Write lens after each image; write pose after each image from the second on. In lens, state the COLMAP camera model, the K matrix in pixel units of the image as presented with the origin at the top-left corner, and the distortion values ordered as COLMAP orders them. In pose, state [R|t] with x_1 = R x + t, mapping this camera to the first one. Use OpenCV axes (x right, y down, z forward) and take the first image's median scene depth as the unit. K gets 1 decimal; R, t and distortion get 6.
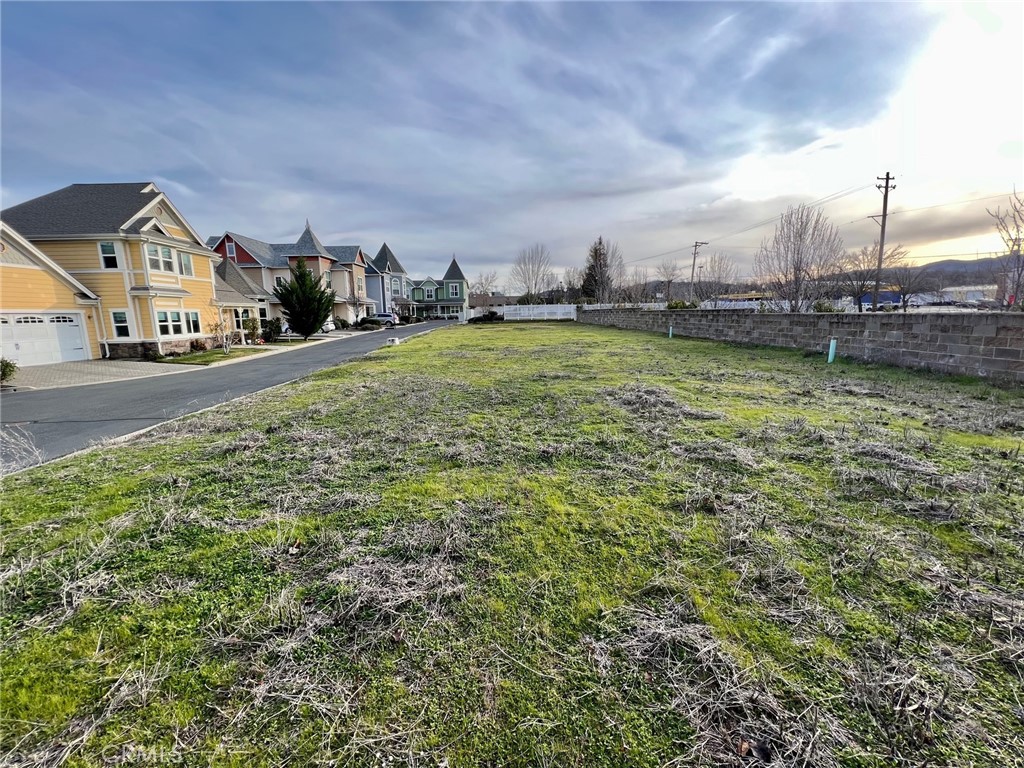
lens RADIAL K [[410.0, 0, 510.9], [0, 410.0, 381.3], [0, 0, 1]] dist [0.000167, 0.000044]
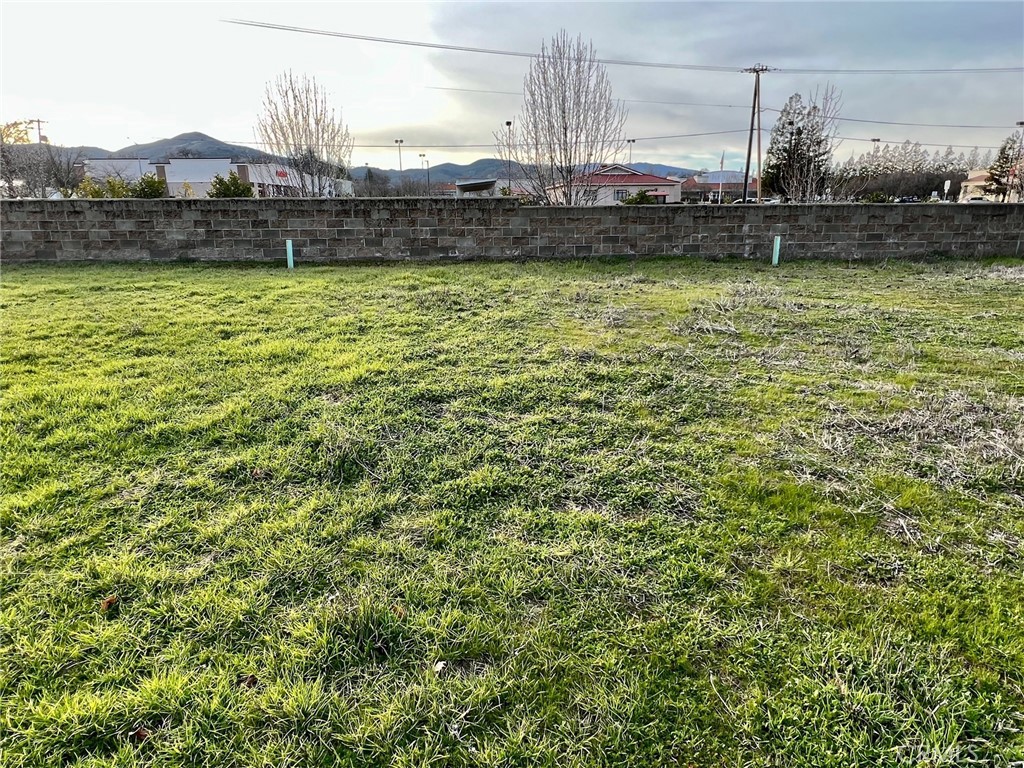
lens RADIAL K [[595.0, 0, 511.9], [0, 595.0, 384.4], [0, 0, 1]] dist [0.000924, -0.000062]
pose [[-0.031458, -0.278816, 0.959829, -0.437396], [0.169804, 0.944854, 0.280031, -0.240101], [-0.984976, 0.171792, 0.017621, 1.510039]]
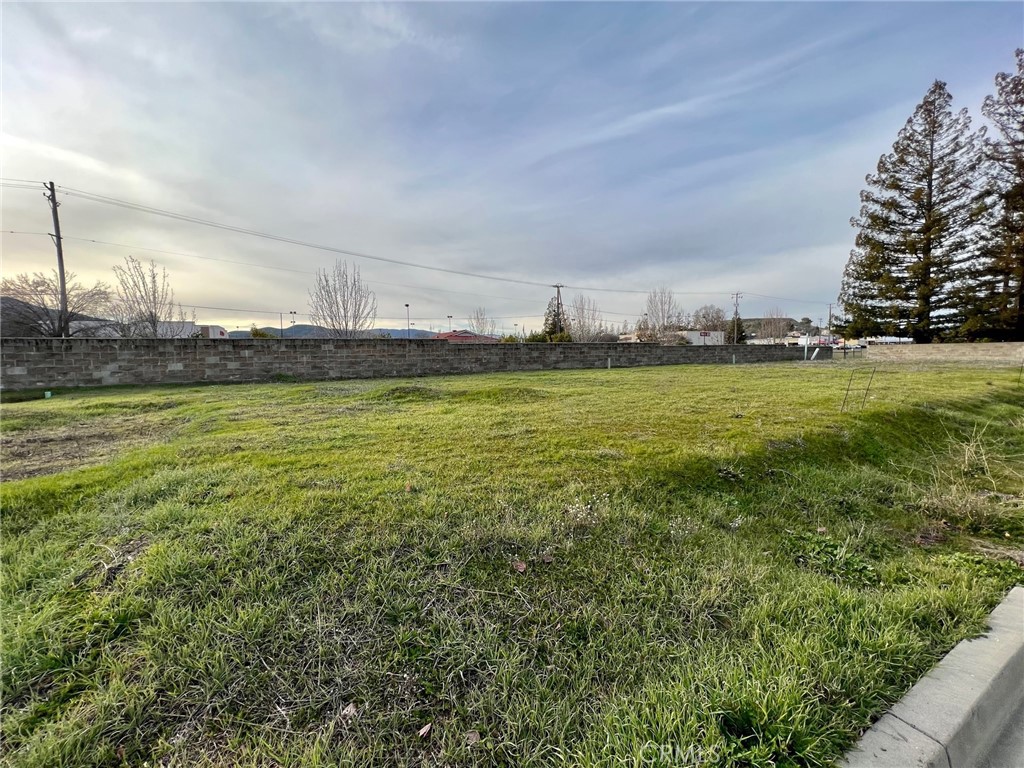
lens RADIAL K [[410.0, 0, 510.8], [0, 410.0, 381.7], [0, 0, 1]] dist [0.000167, 0.000044]
pose [[-0.447349, -0.044050, 0.893274, -0.826118], [0.169150, 0.976593, 0.132868, -0.487792], [-0.878218, 0.210536, -0.429427, 3.201068]]
